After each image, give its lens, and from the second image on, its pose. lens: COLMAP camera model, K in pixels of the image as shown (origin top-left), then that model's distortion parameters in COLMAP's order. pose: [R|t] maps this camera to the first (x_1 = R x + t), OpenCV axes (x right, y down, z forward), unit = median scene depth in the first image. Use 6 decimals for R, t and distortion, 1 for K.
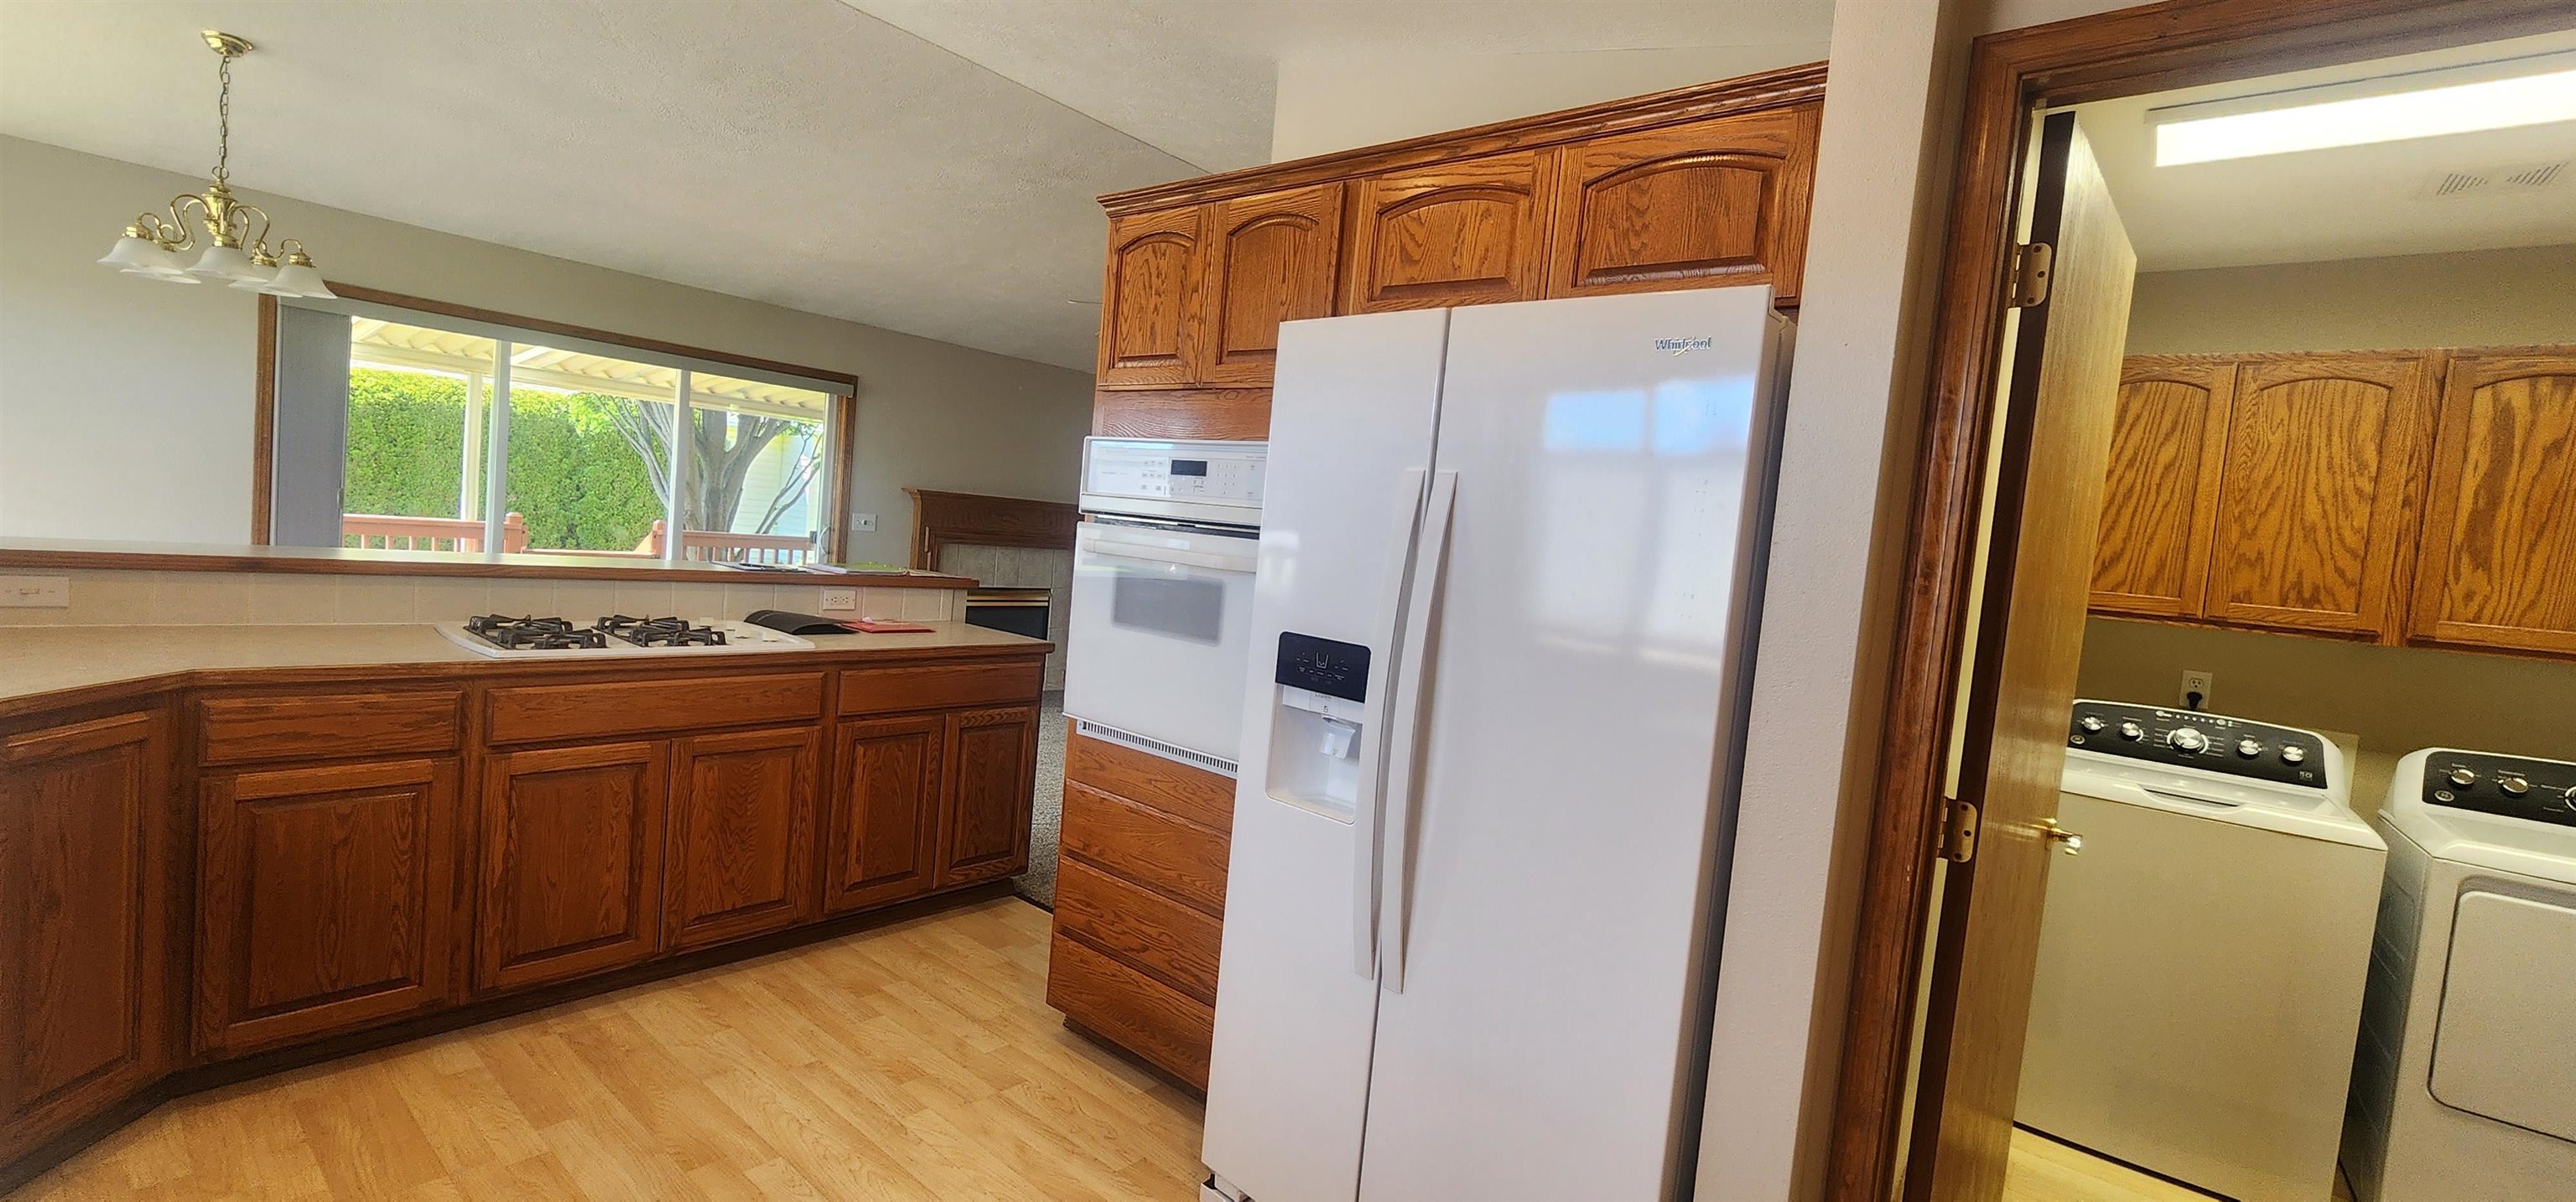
lens RADIAL K [[1059.9, 0, 1302.4], [0, 1059.9, 598.0], [0, 0, 1]] dist [0.001246, 0.000424]
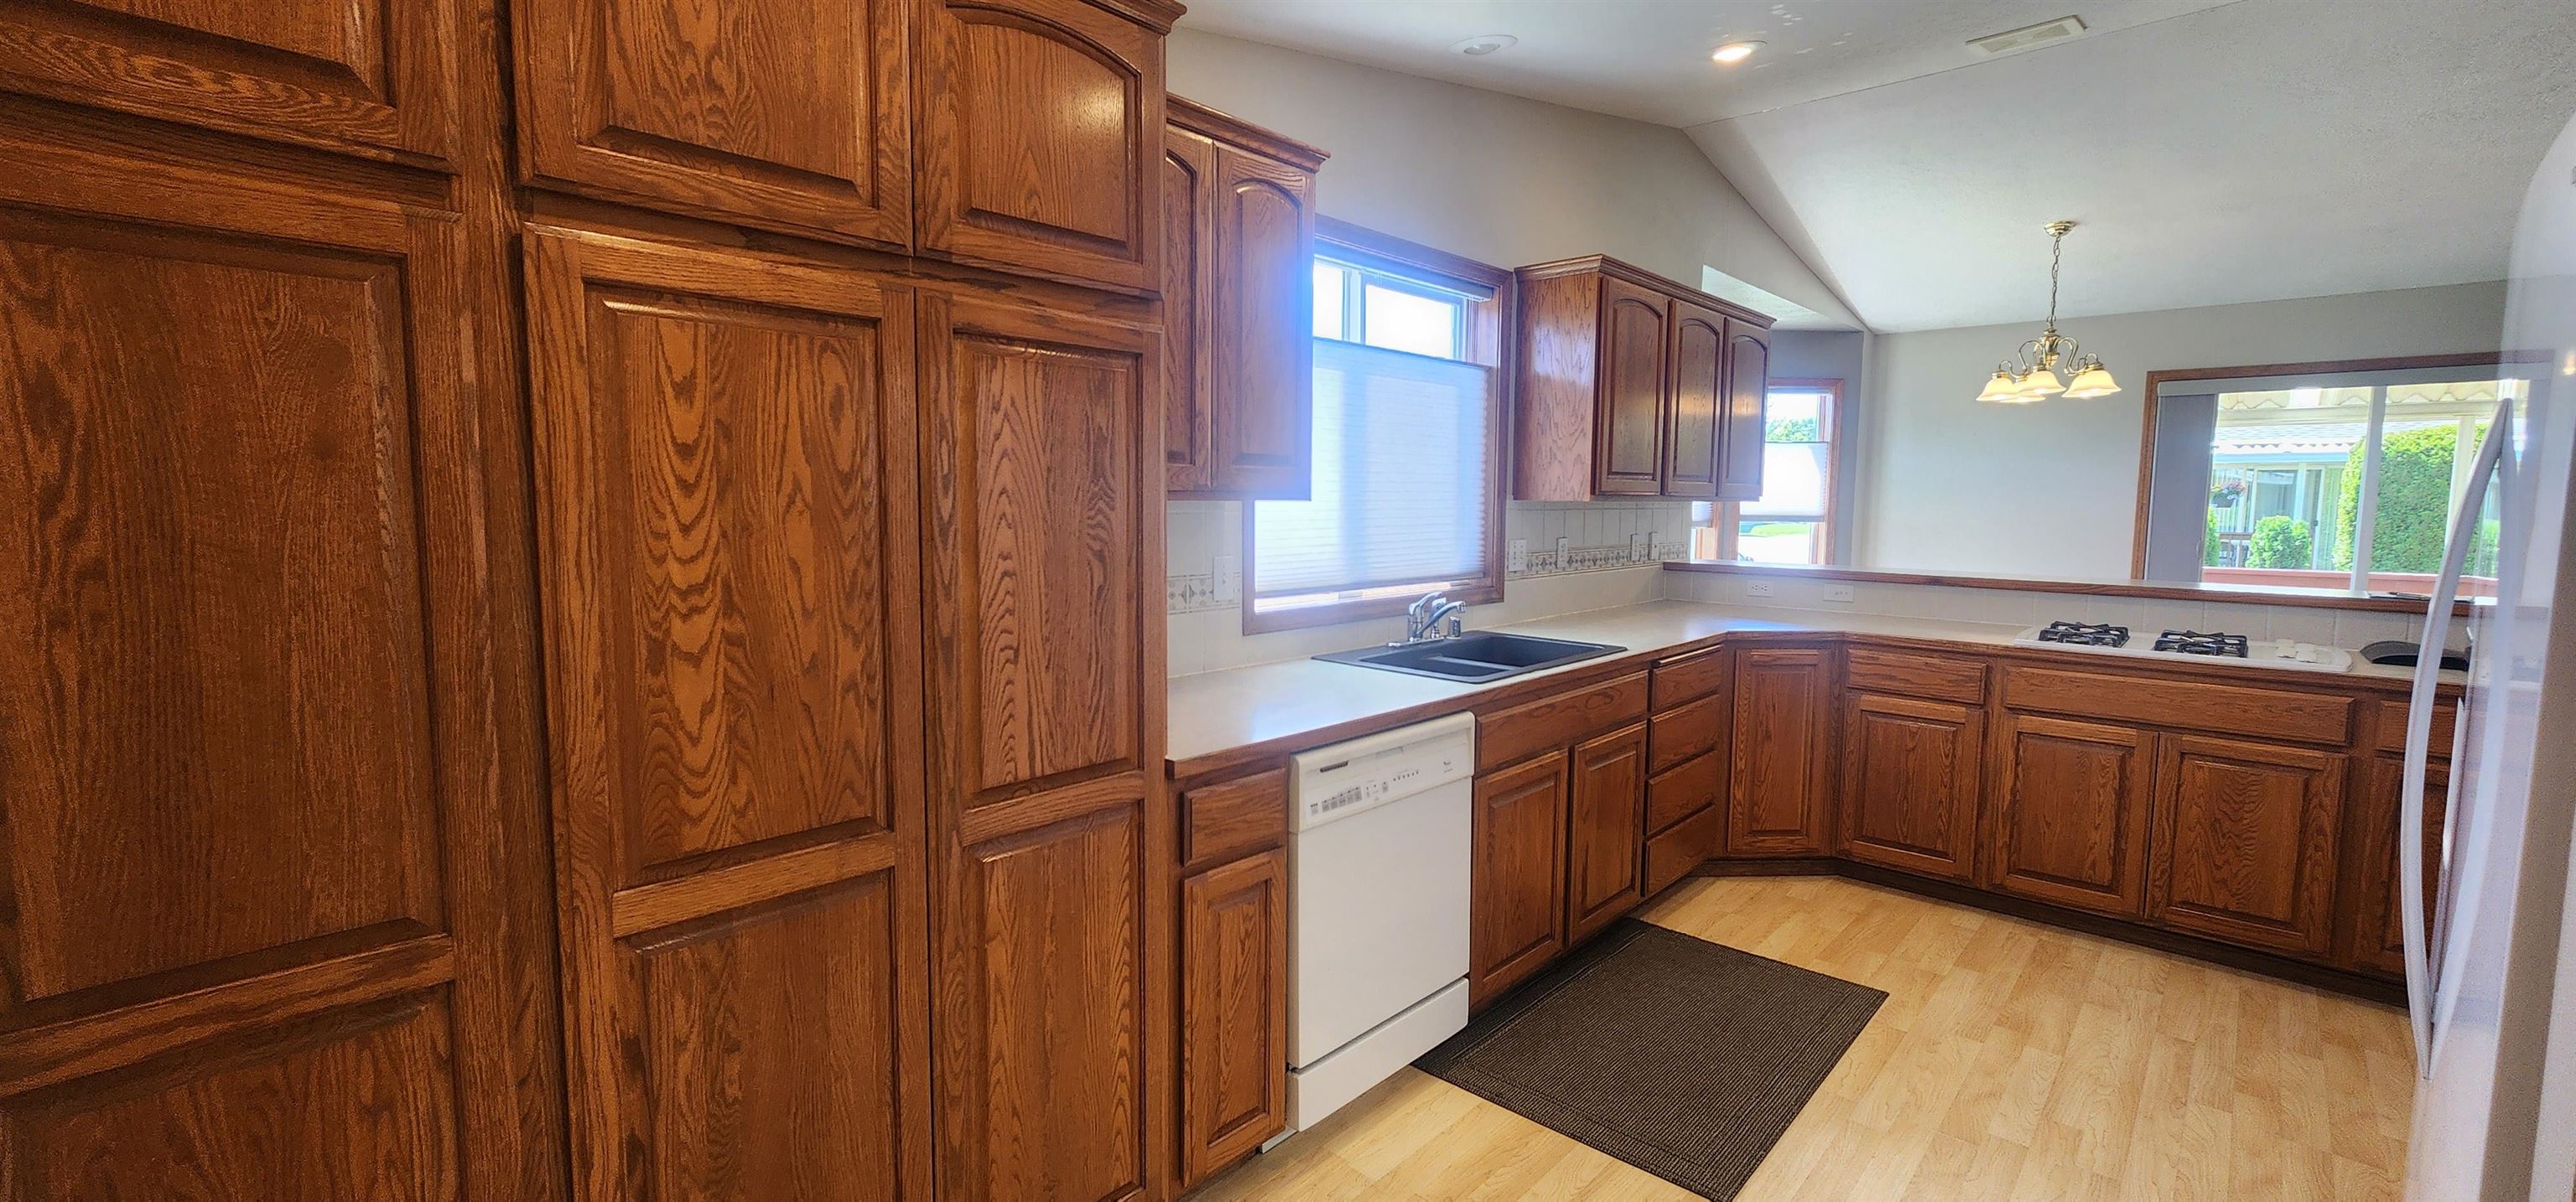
lens RADIAL K [[1059.9, 0, 1289.7], [0, 1059.9, 594.6], [0, 0, 1]] dist [0.001246, 0.000424]
pose [[-0.061468, 0.000085, -0.998109, 0.211712], [-0.077301, 0.996996, 0.004846, 0.018382], [0.995111, 0.077453, -0.061277, 0.044520]]
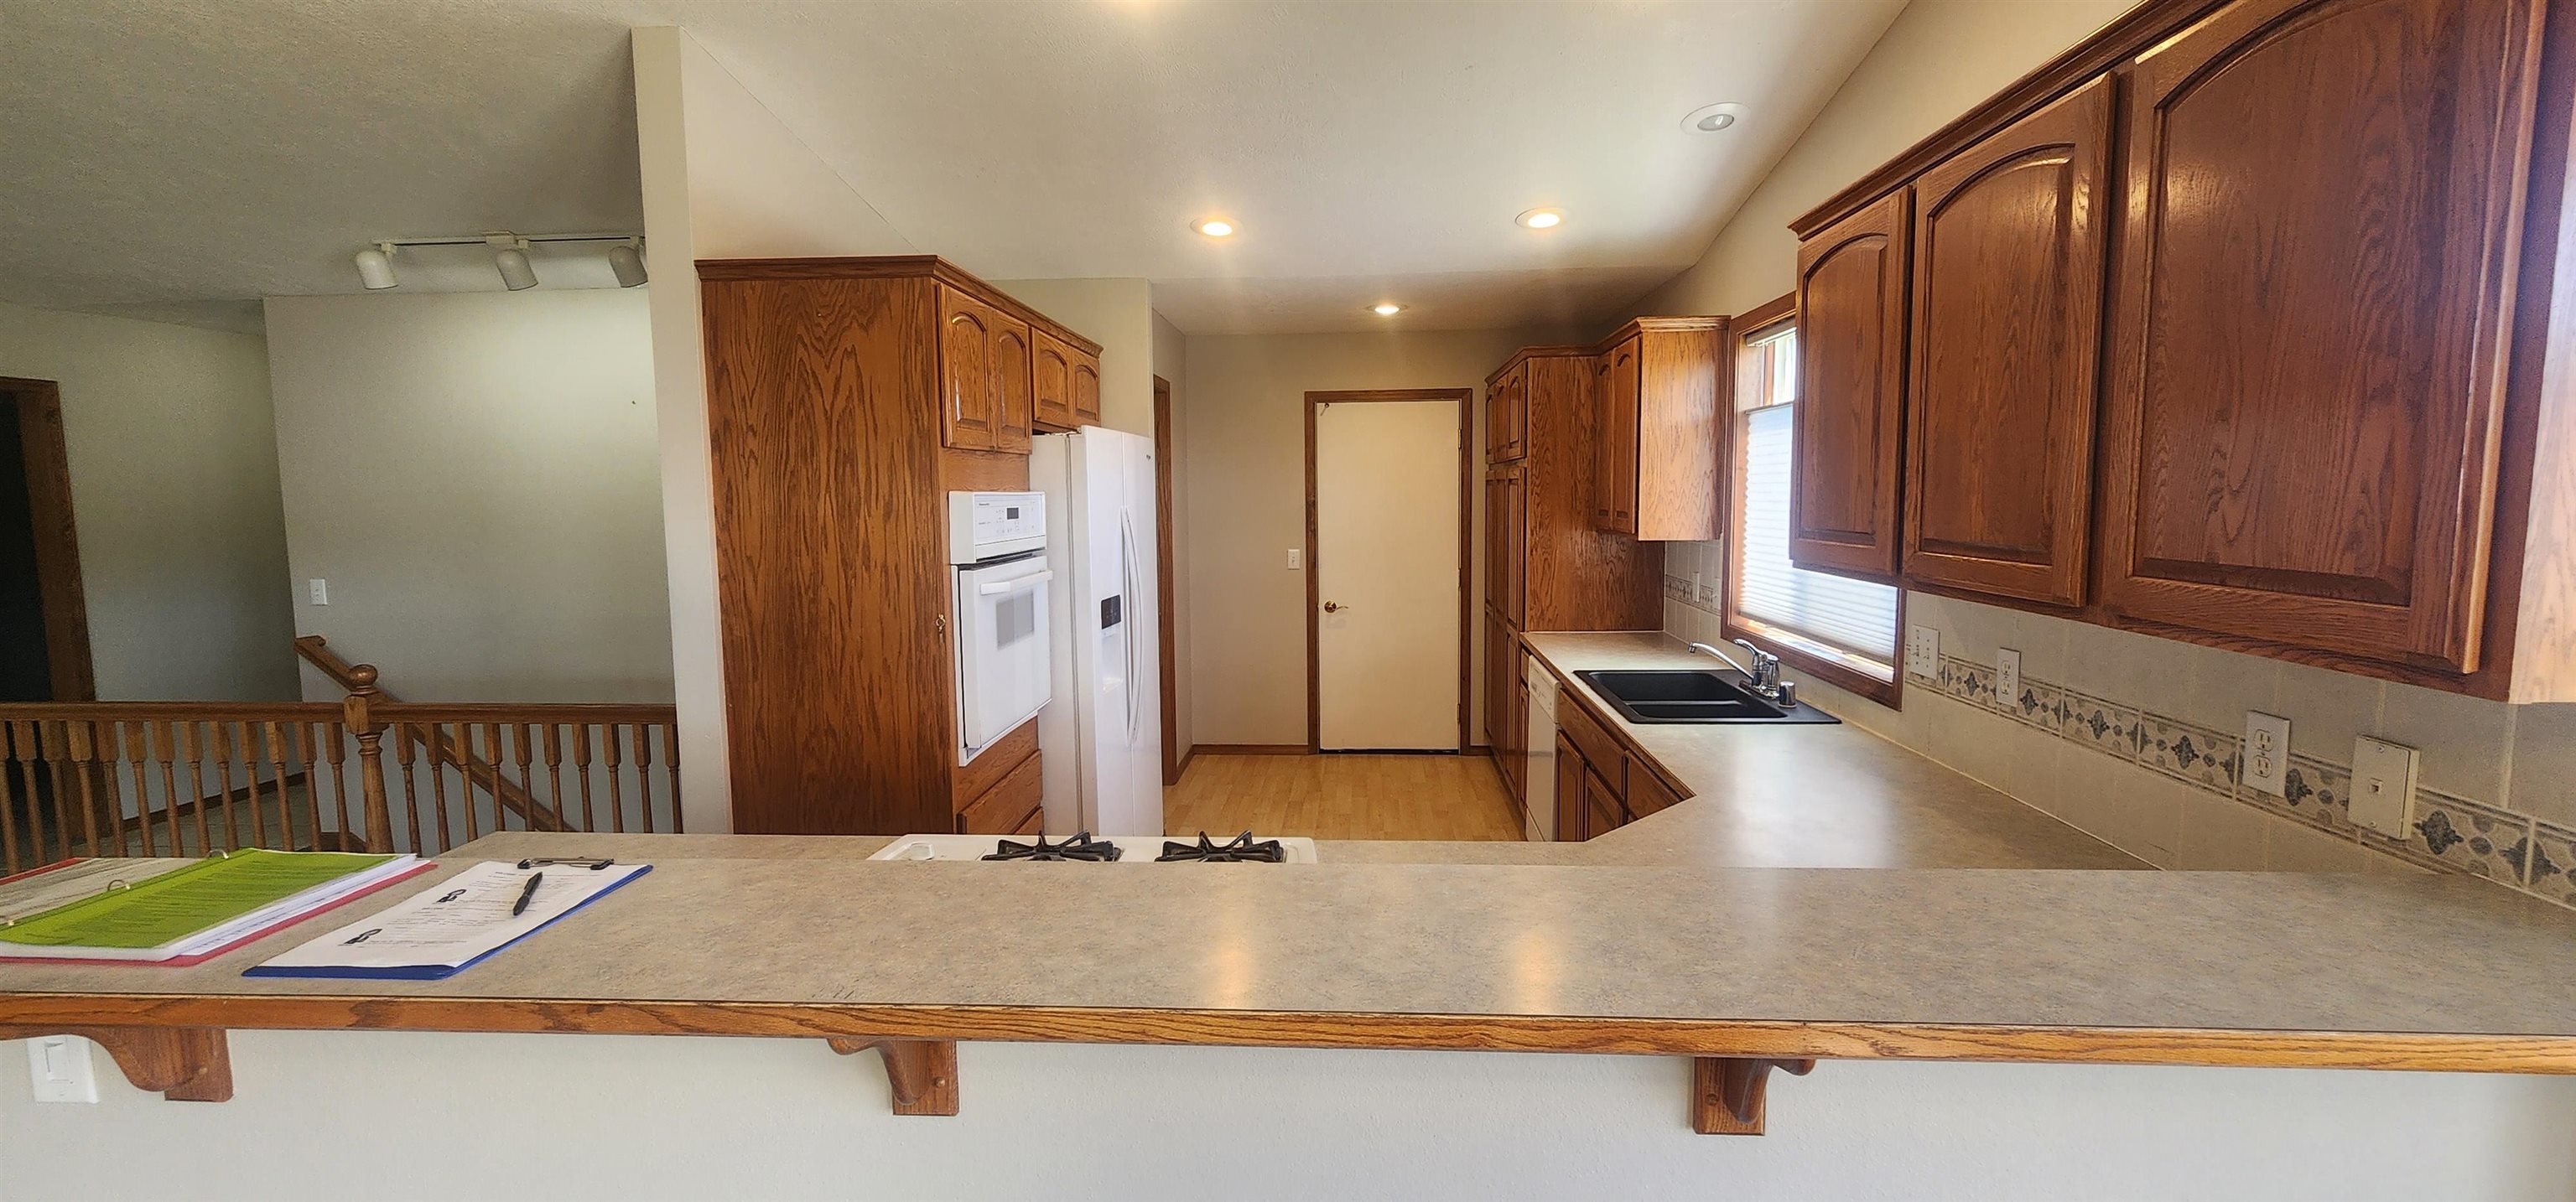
lens RADIAL K [[1059.9, 0, 1291.8], [0, 1059.9, 592.1], [0, 0, 1]] dist [0.001246, 0.000424]
pose [[-0.576830, -0.164165, 0.800198, -0.421954], [0.010385, 0.978044, 0.208138, -0.090835], [-0.816798, 0.128370, -0.562461, 0.448212]]
